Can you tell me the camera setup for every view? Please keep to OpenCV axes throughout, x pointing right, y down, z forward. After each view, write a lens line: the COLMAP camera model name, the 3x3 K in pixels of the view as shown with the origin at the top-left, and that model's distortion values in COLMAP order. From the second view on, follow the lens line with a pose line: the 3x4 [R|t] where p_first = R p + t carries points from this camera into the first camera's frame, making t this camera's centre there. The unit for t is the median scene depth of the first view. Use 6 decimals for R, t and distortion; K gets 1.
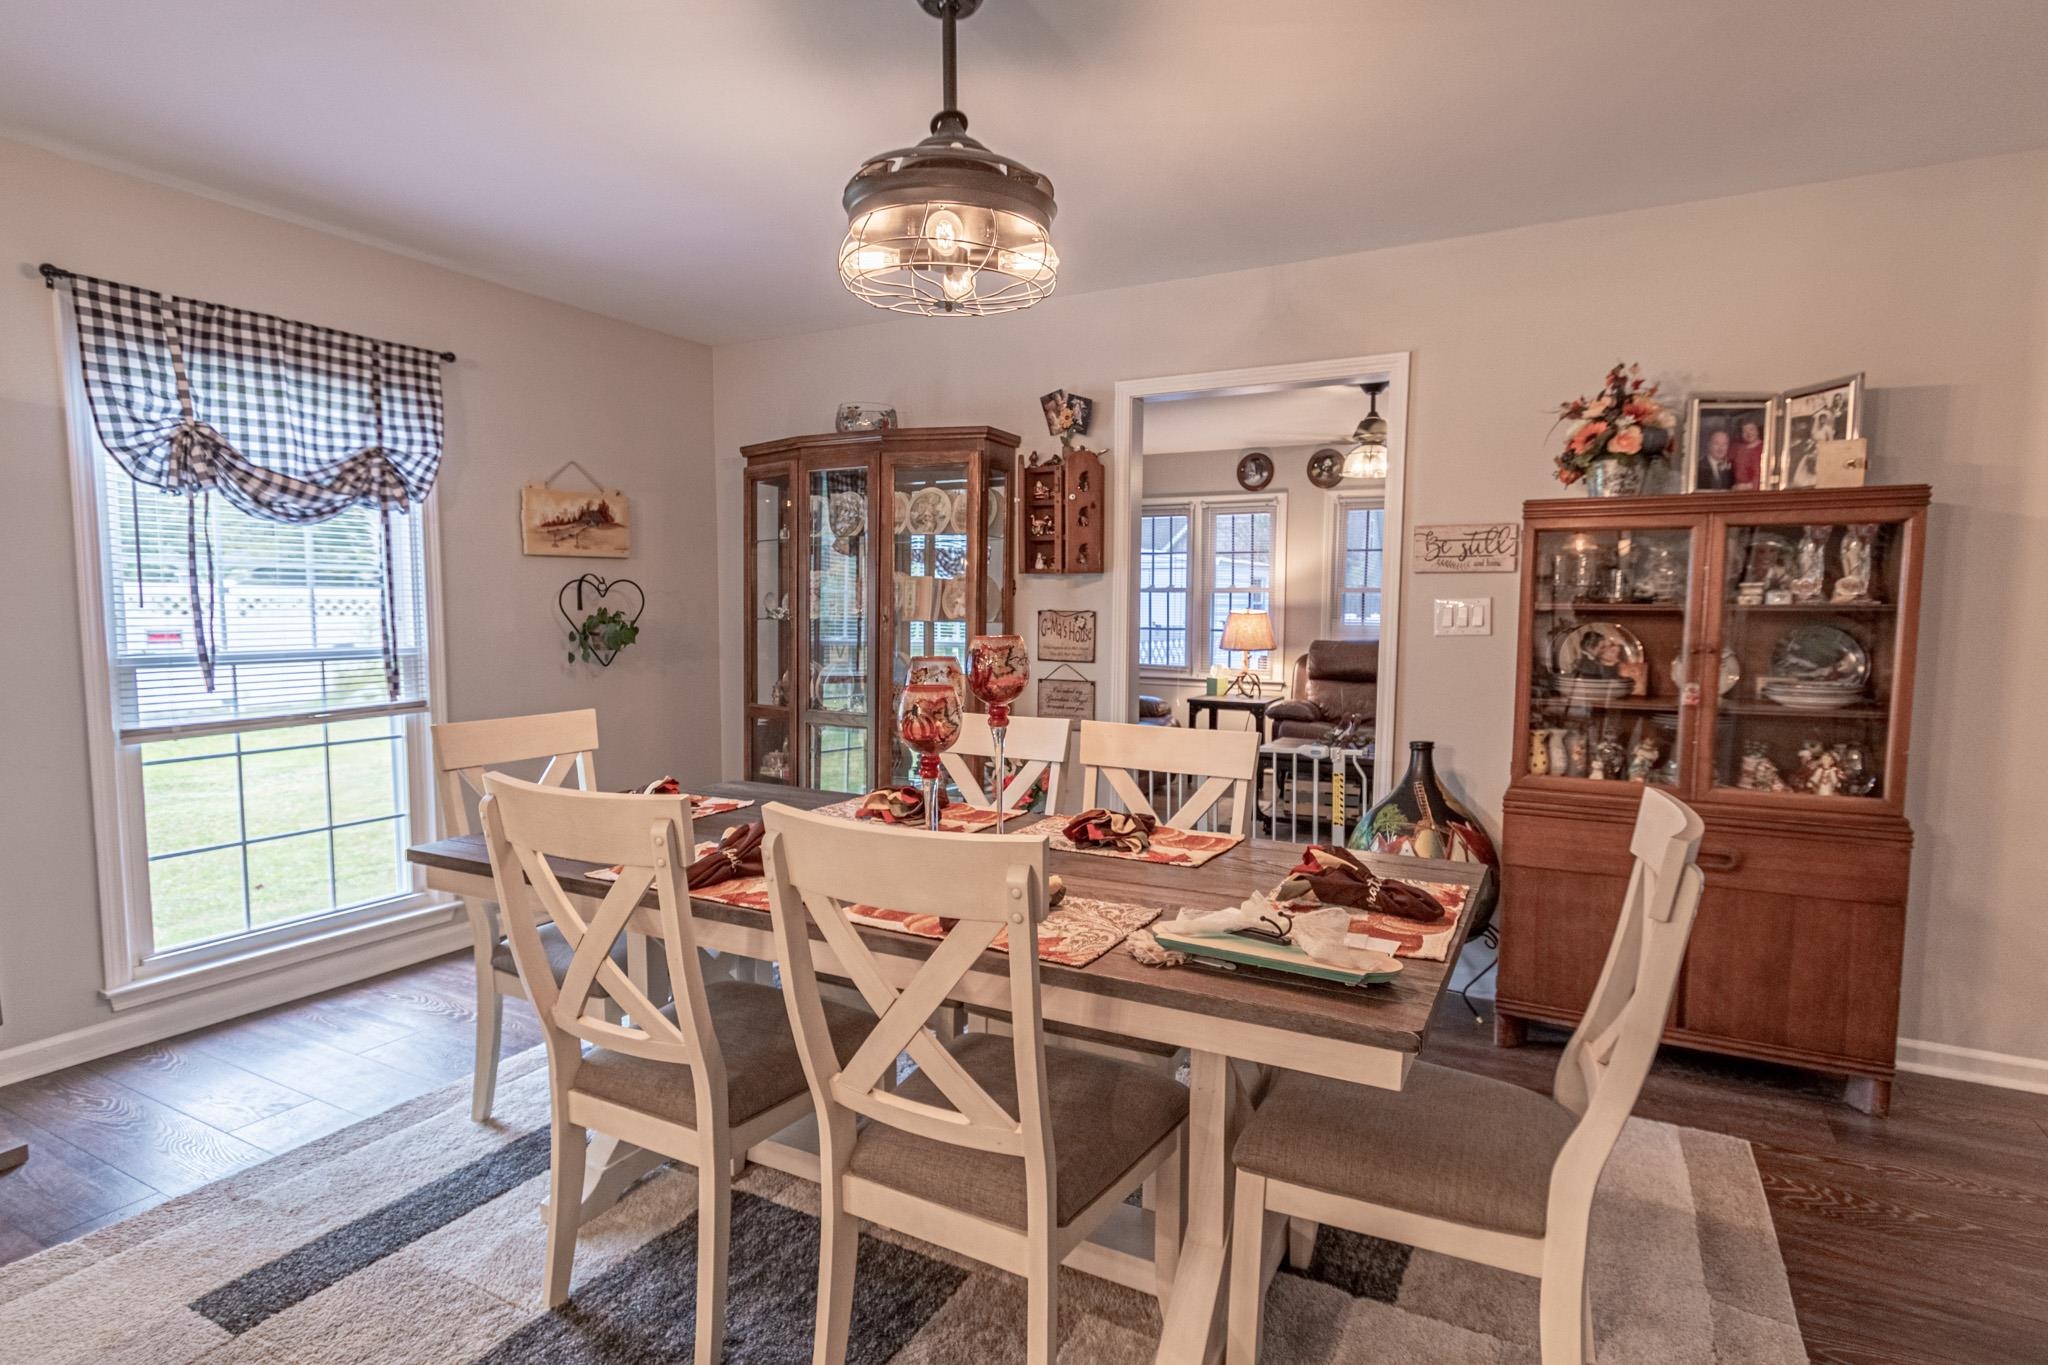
lens RADIAL K [[1074.1, 0, 1027.2], [0, 1074.1, 687.3], [0, 0, 1]] dist [-0.008360, -0.002654]
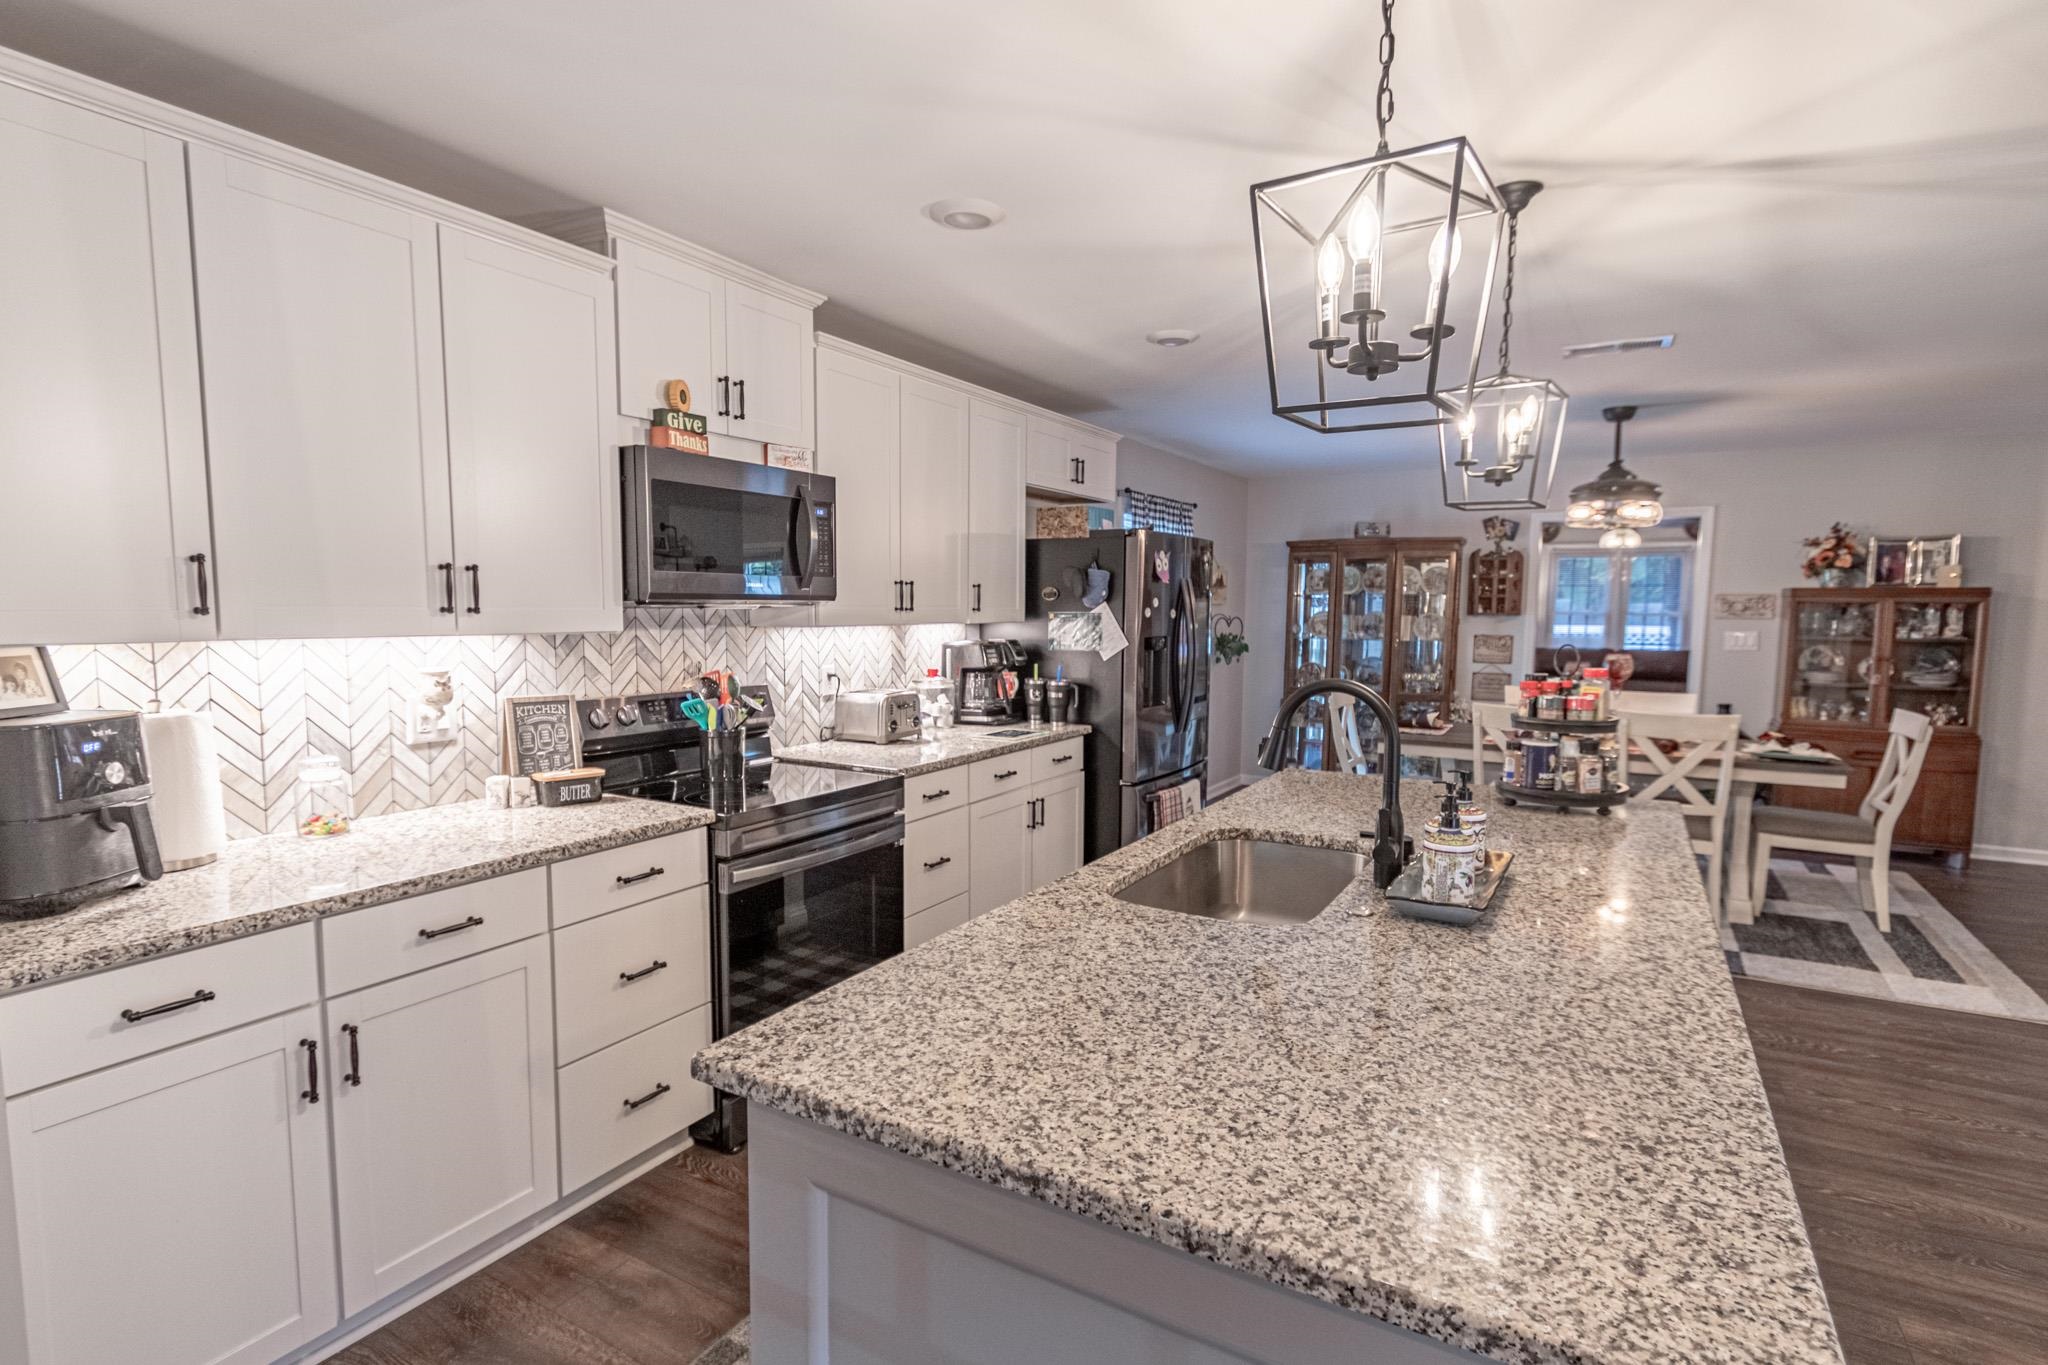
lens RADIAL K [[979.4, 0, 1015.9], [0, 979.4, 691.3], [0, 0, 1]] dist [-0.022140, -0.001382]
pose [[0.997951, 0.004561, -0.063826, -0.953222], [-0.004115, 0.999966, 0.007122, 0.022902], [0.063856, -0.006845, 0.997936, -1.011968]]
